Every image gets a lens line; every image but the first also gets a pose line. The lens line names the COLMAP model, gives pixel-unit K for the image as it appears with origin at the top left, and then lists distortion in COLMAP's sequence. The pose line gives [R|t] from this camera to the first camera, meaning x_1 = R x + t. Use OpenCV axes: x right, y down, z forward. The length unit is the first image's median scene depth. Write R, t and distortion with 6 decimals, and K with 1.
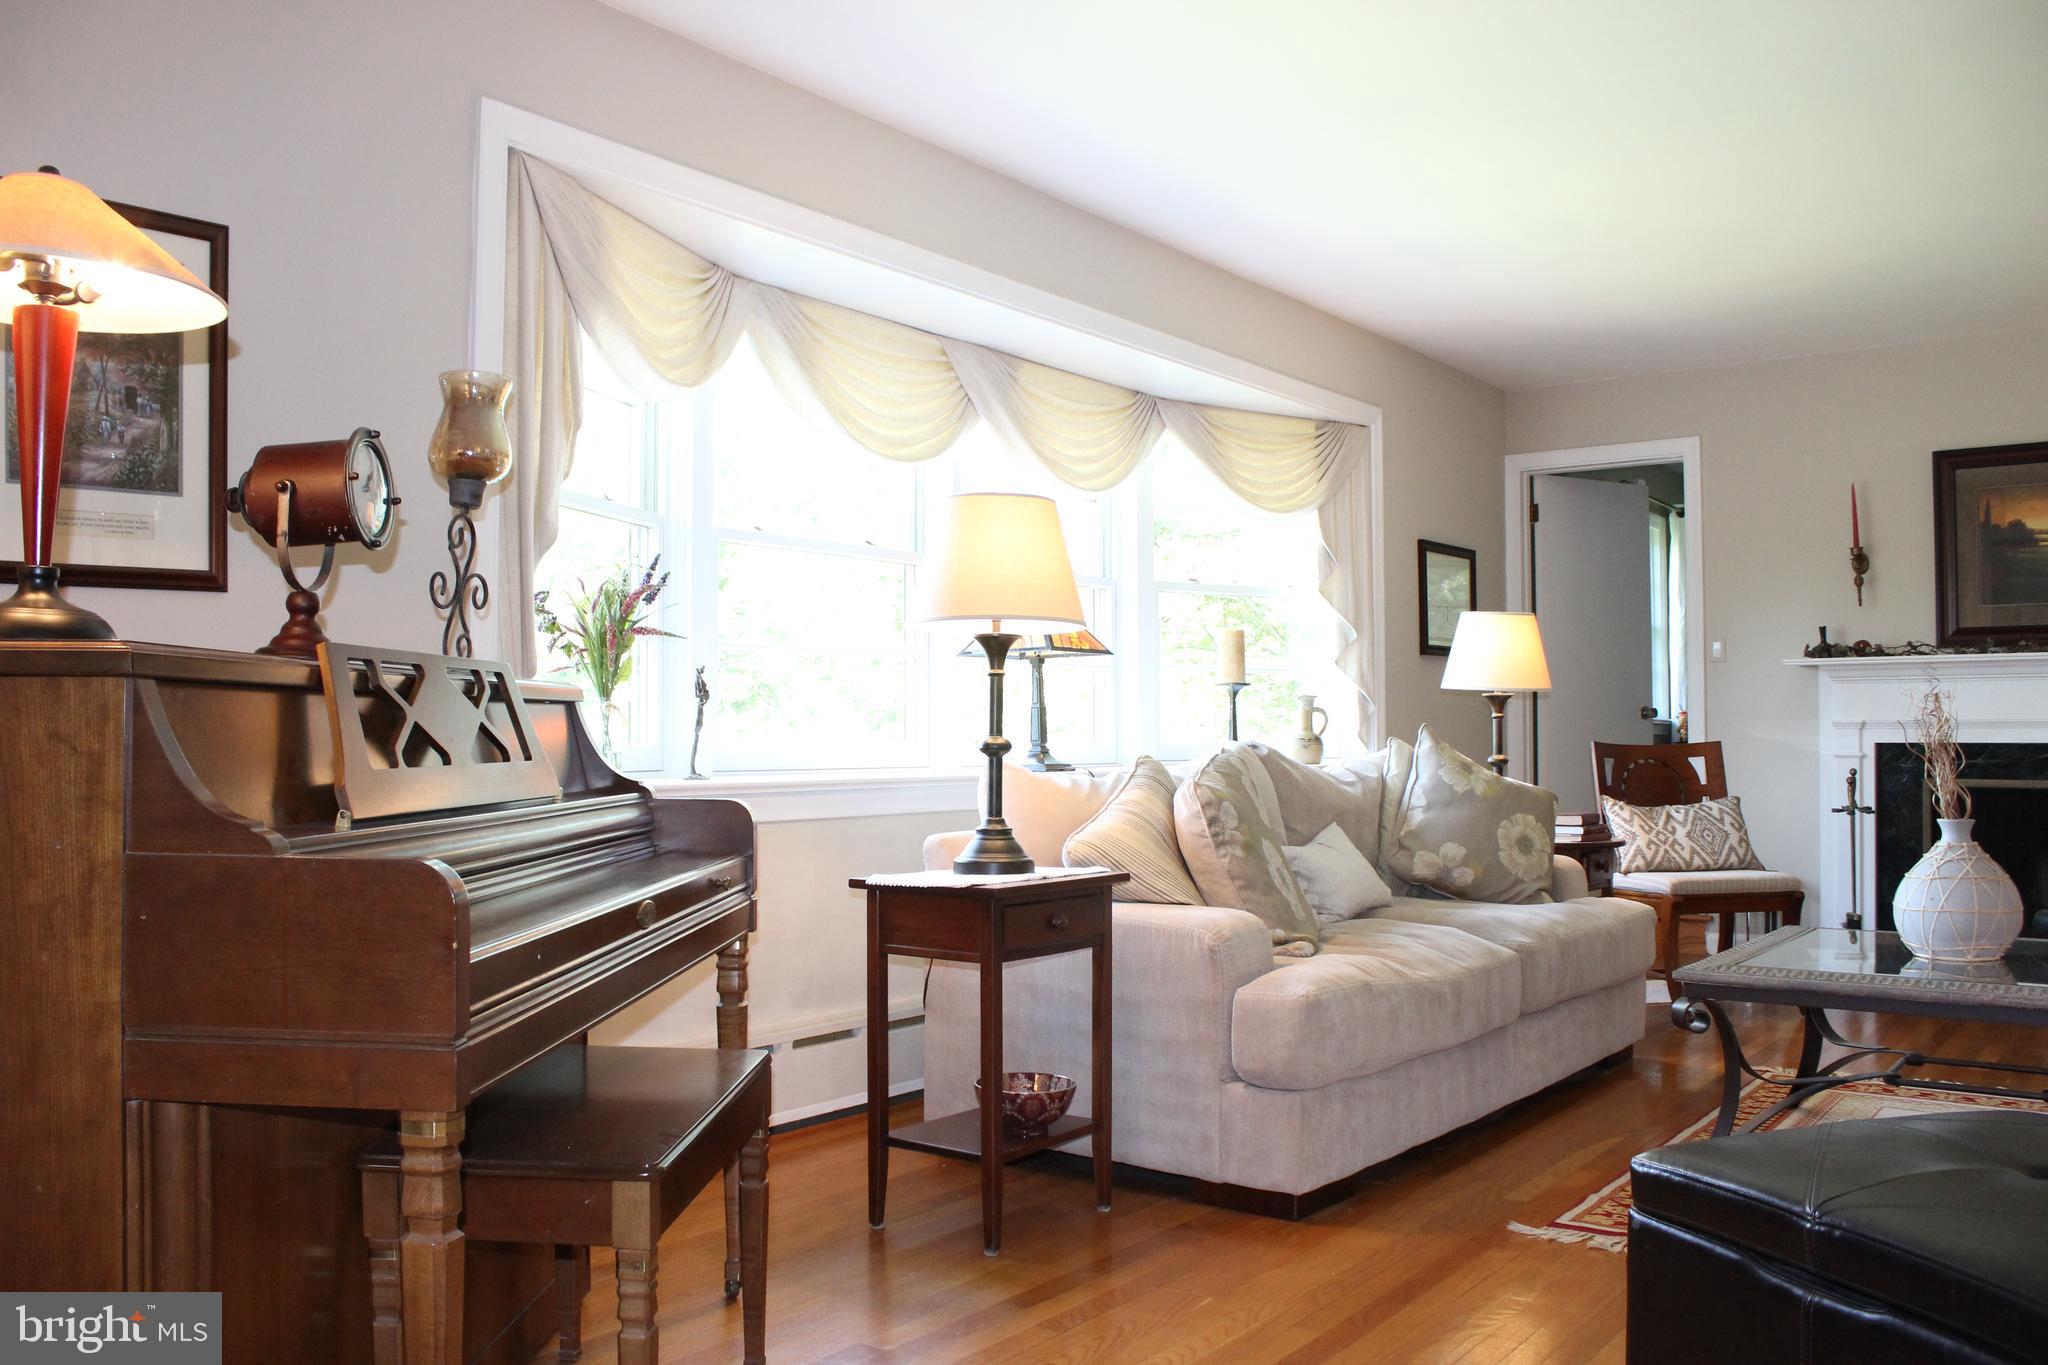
lens RADIAL K [[1718.8, 0, 1018.6], [0, 1718.8, 688.0], [0, 0, 1]] dist [-0.154521, 0.143518]
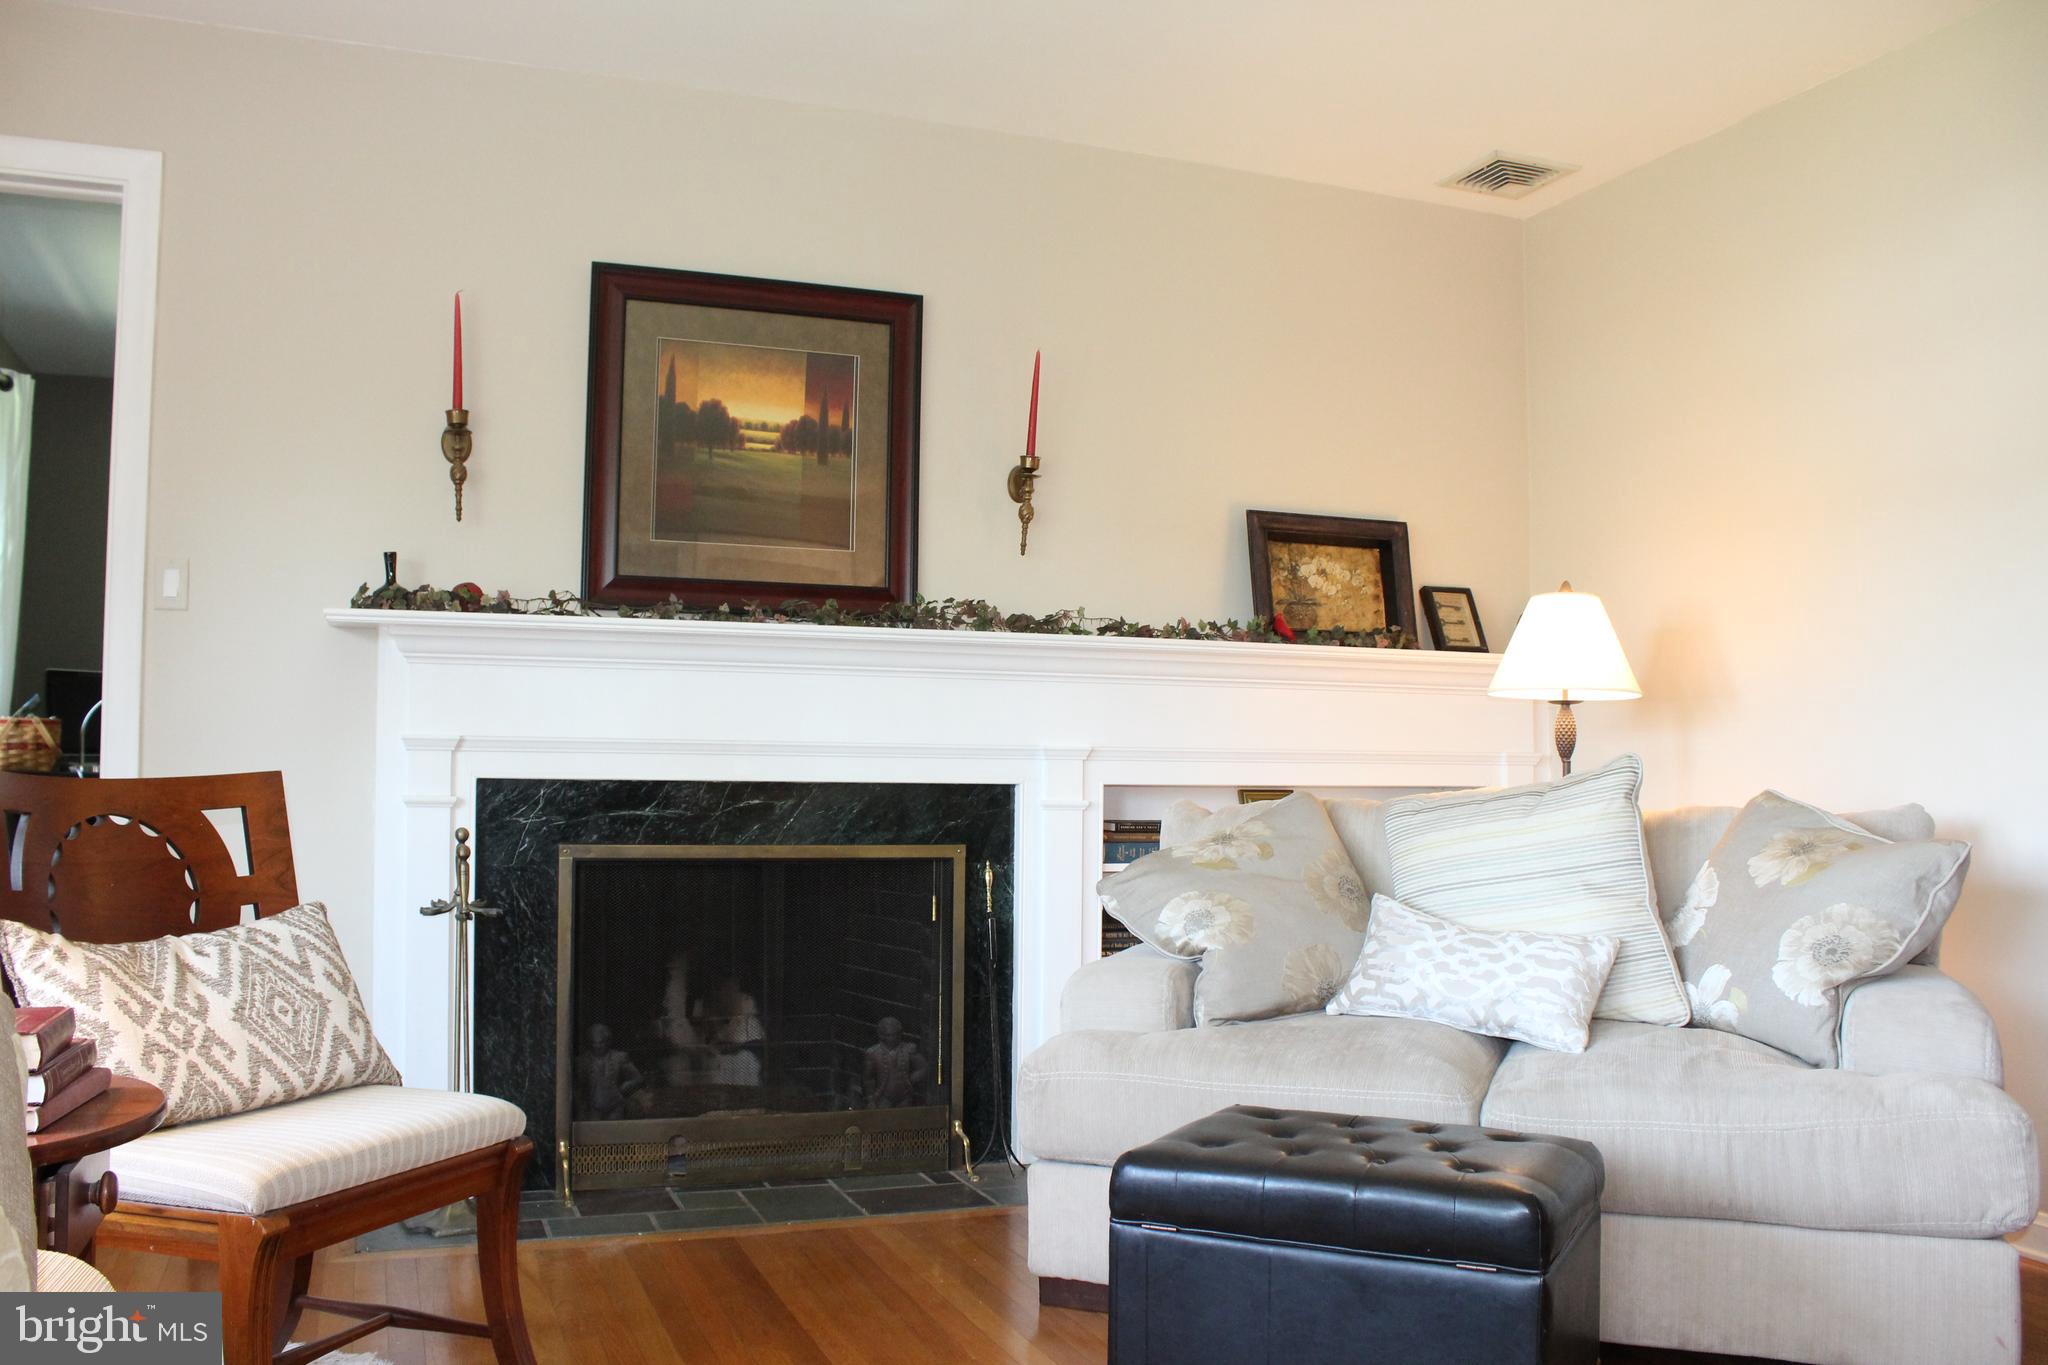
lens RADIAL K [[1718.8, 0, 966.2], [0, 1718.8, 656.0], [0, 0, 1]] dist [-0.154521, 0.143518]
pose [[0.543695, 0.061851, 0.837001, 0.150686], [-0.030475, 0.998078, -0.053958, 0.019303], [-0.838729, 0.003829, 0.544535, 0.598897]]
